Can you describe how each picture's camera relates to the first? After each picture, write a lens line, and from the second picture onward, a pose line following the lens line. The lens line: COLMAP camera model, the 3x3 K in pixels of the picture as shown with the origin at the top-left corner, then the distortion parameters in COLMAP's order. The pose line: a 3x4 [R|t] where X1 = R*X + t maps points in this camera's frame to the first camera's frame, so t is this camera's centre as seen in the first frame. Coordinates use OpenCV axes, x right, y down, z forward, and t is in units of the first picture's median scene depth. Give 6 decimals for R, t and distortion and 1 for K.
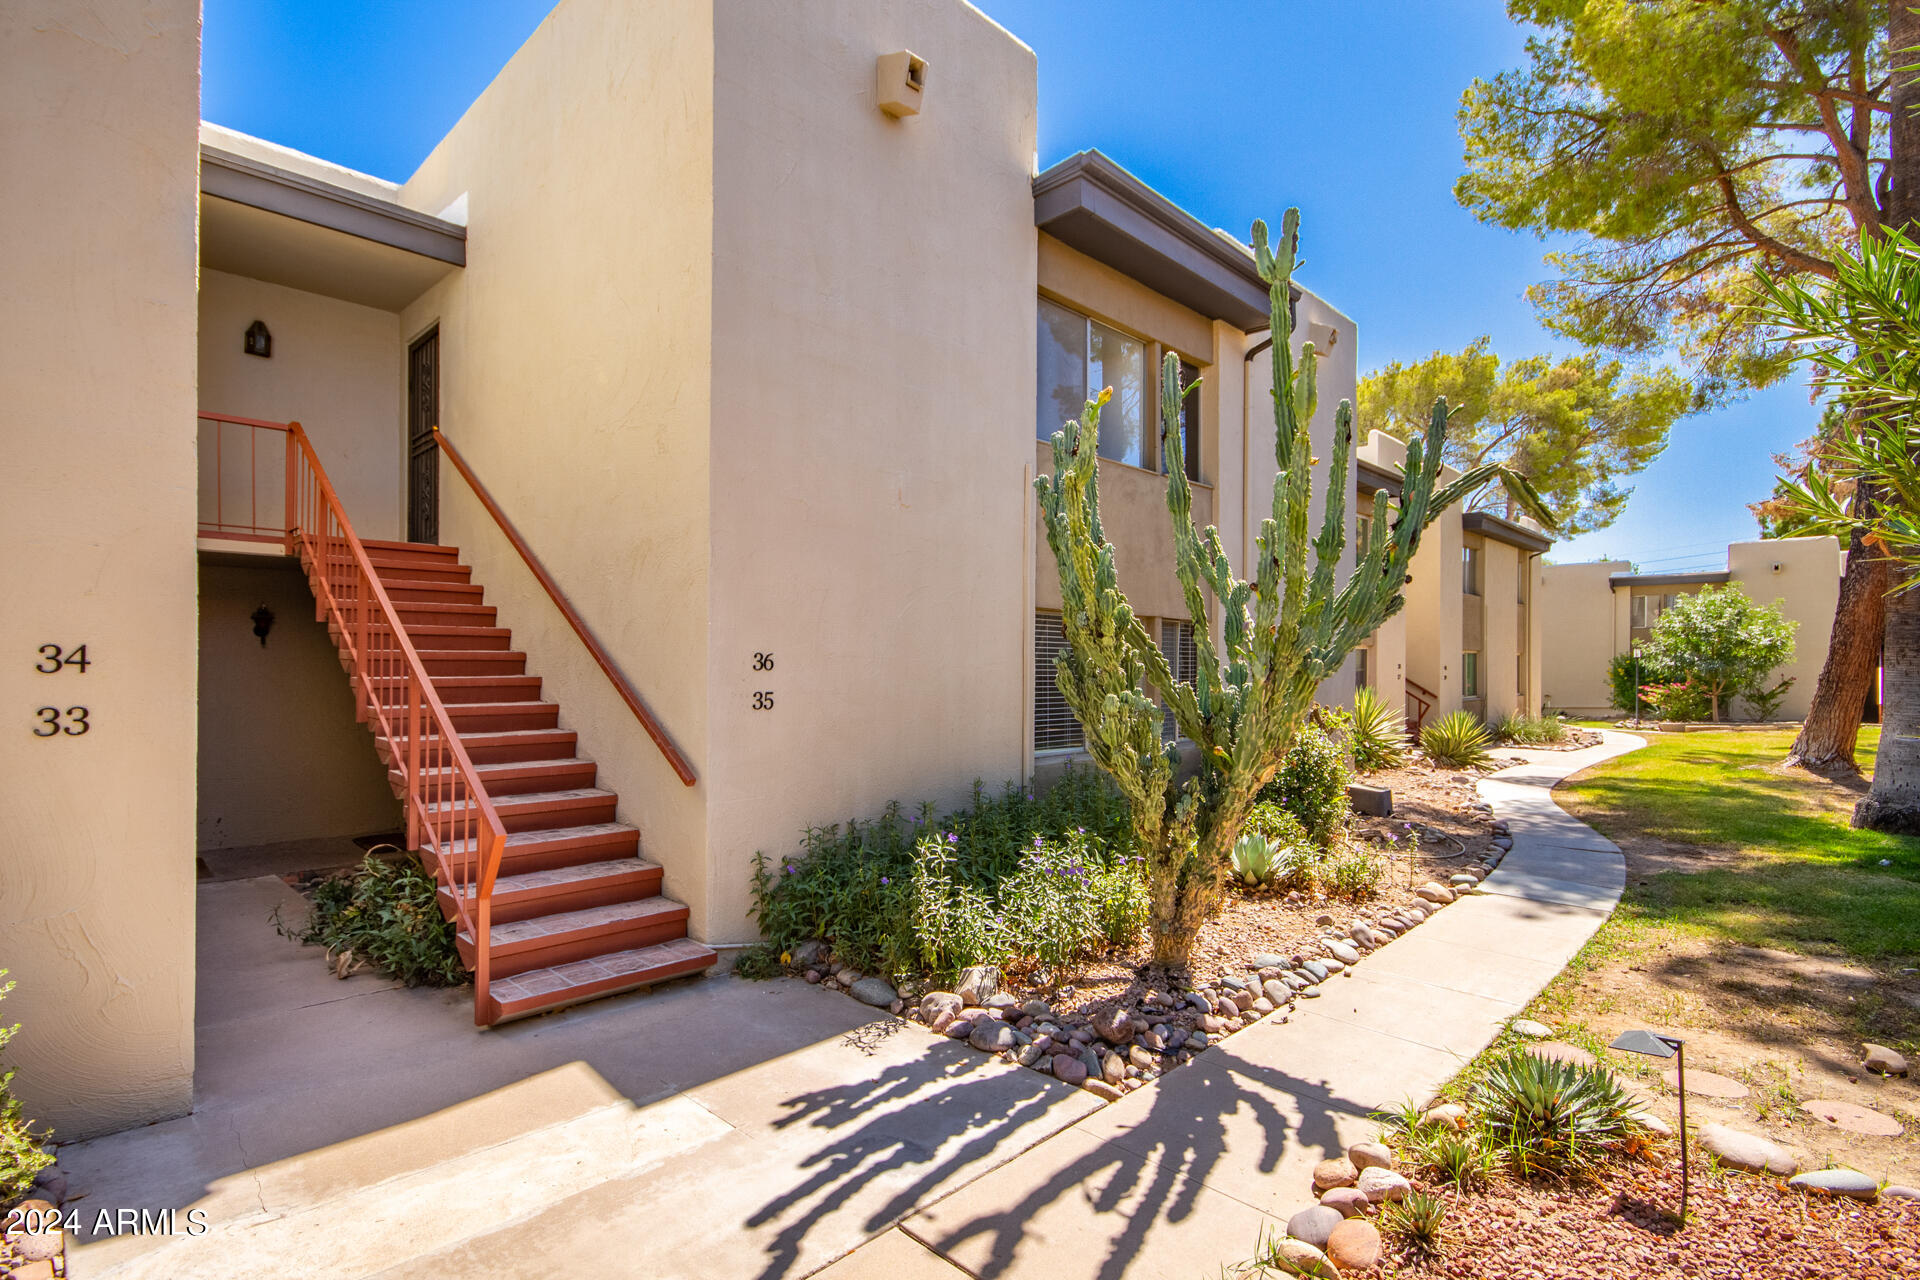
lens RADIAL K [[930.3, 0, 938.2], [0, 930.3, 650.1], [0, 0, 1]] dist [0.001904, 0.000340]
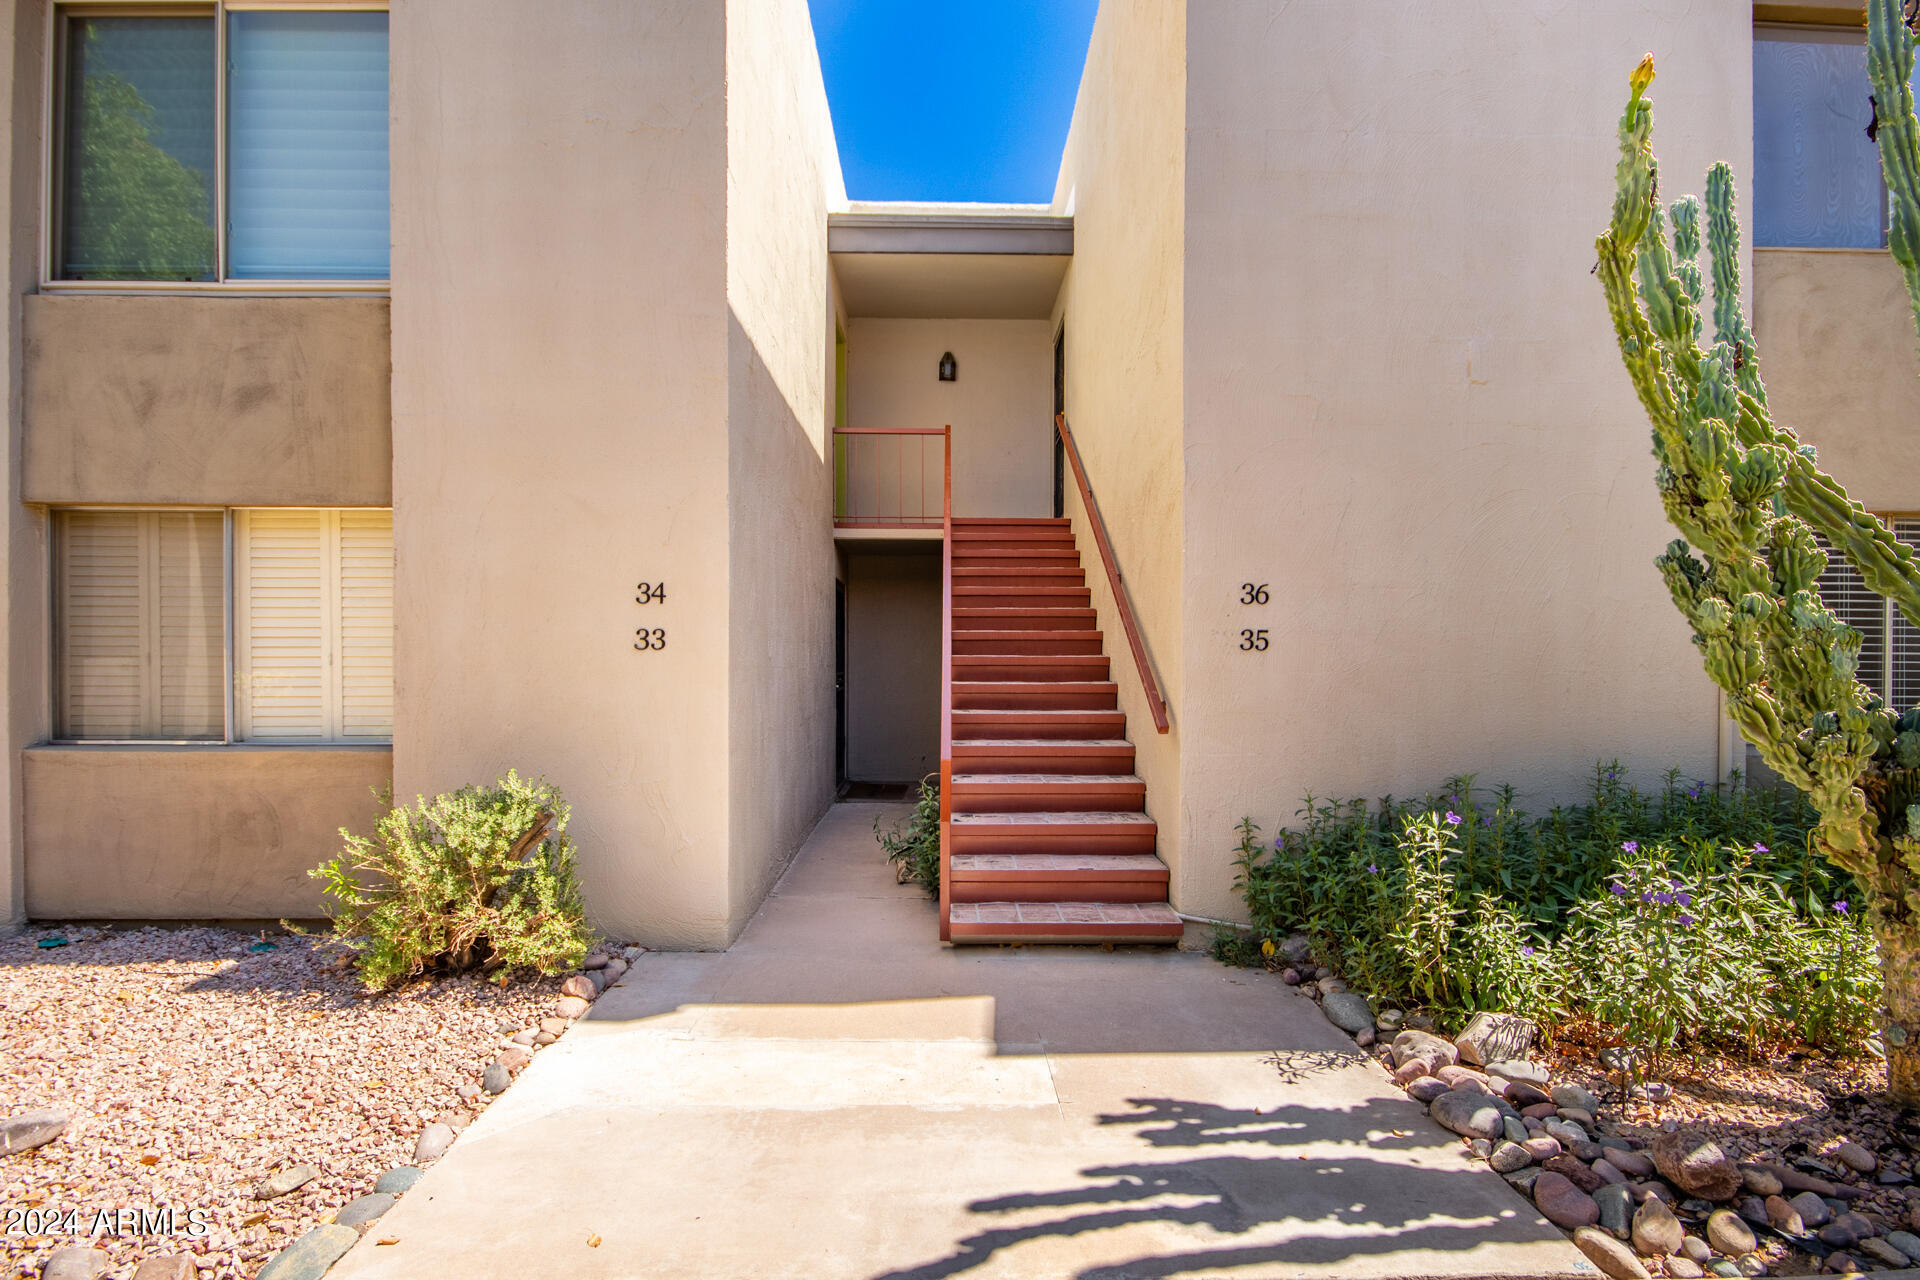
lens RADIAL K [[929.5, 0, 964.0], [0, 929.5, 649.9], [0, 0, 1]] dist [0.001113, 0.001193]
pose [[0.726167, -0.007592, -0.687476, 0.239919], [0.011132, 0.999938, 0.000717, 0.072137], [0.687428, -0.008174, 0.726206, 0.249974]]
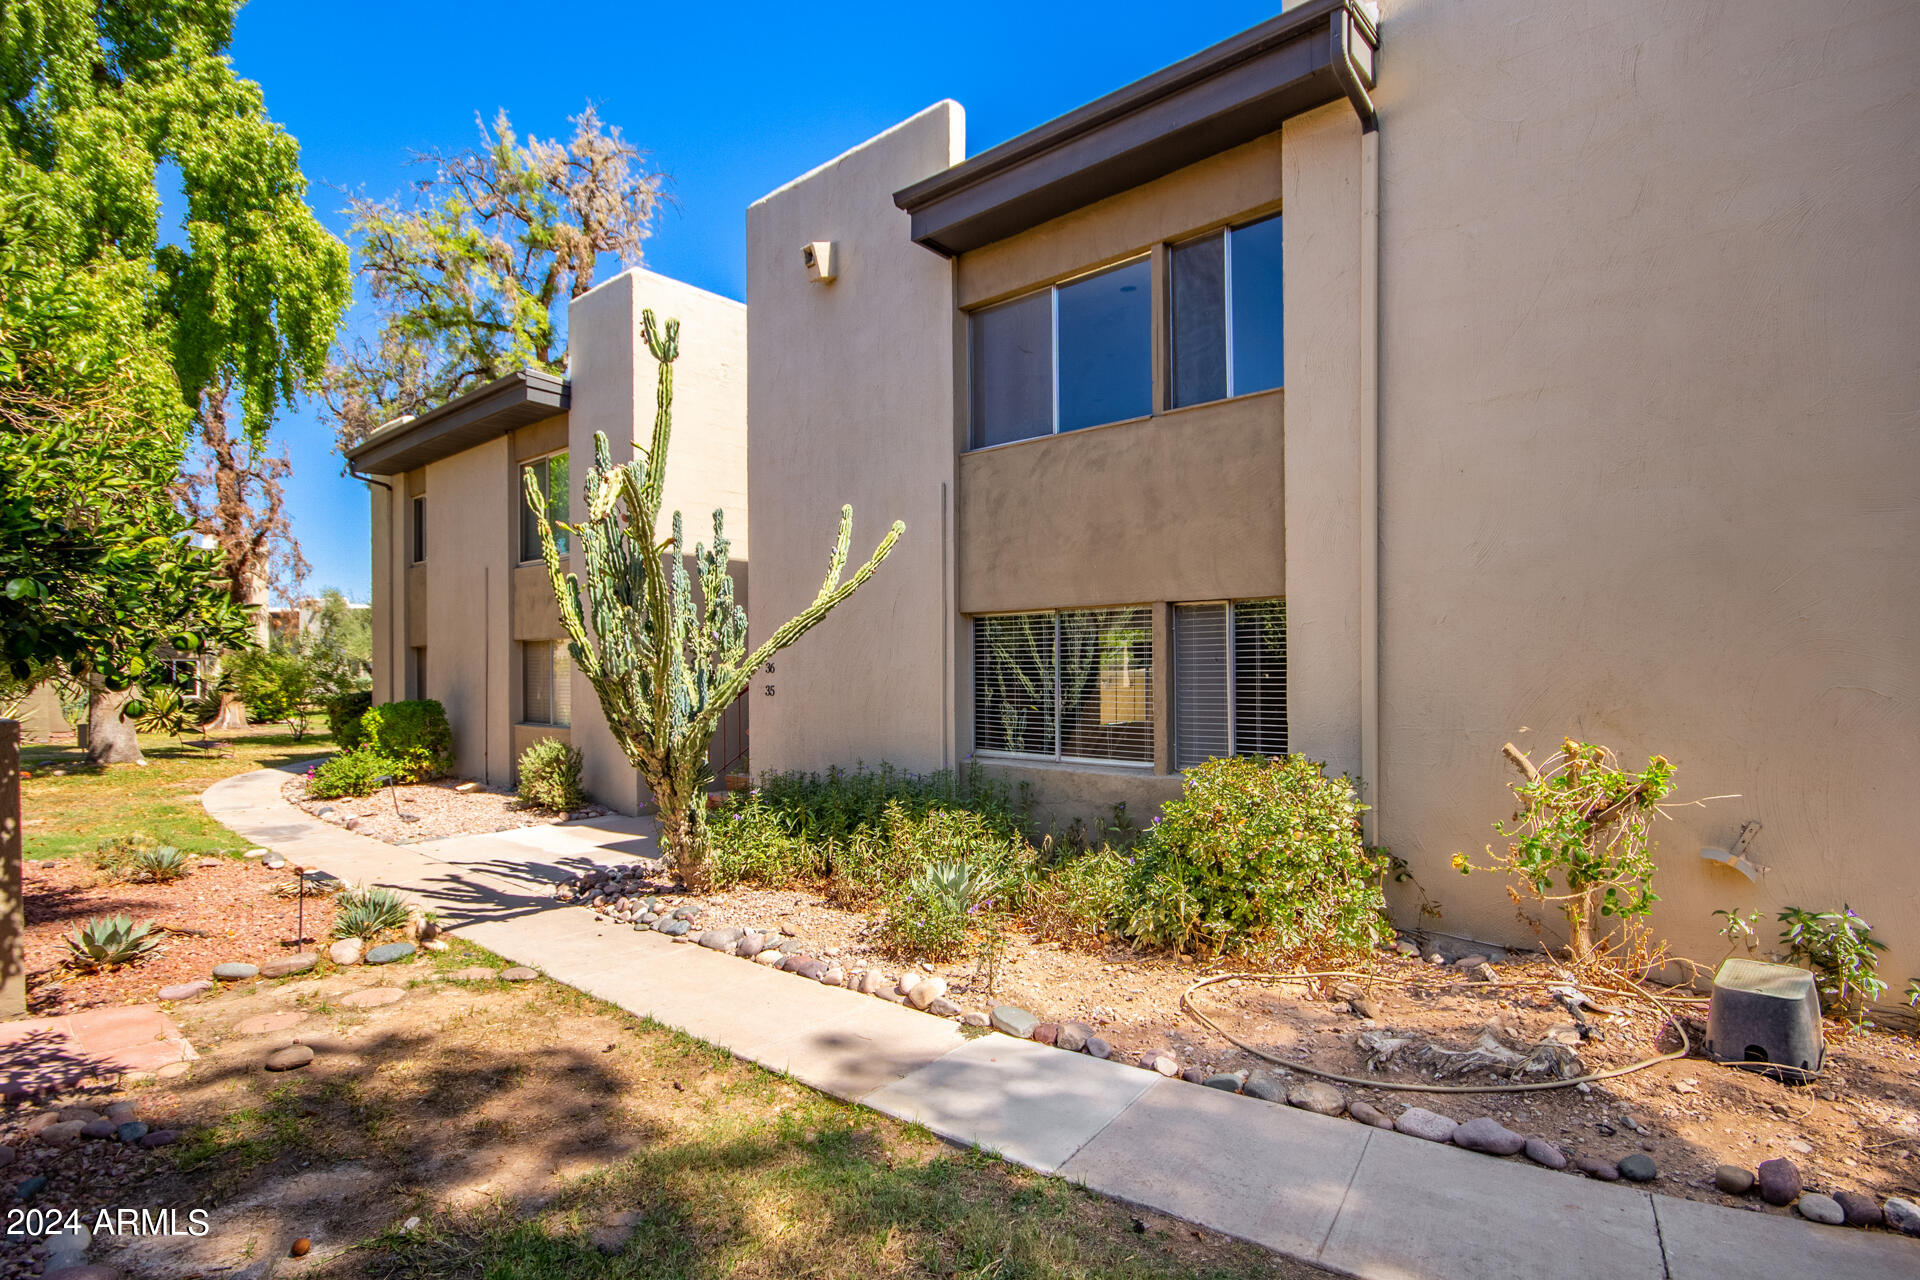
lens RADIAL K [[894.4, 0, 944.5], [0, 894.4, 657.1], [0, 0, 1]] dist [-0.002776, 0.001073]
pose [[0.076402, -0.030532, -0.996610, 1.771918], [0.010892, 0.999497, -0.029785, 0.054764], [0.997018, -0.008579, 0.076696, 1.436428]]
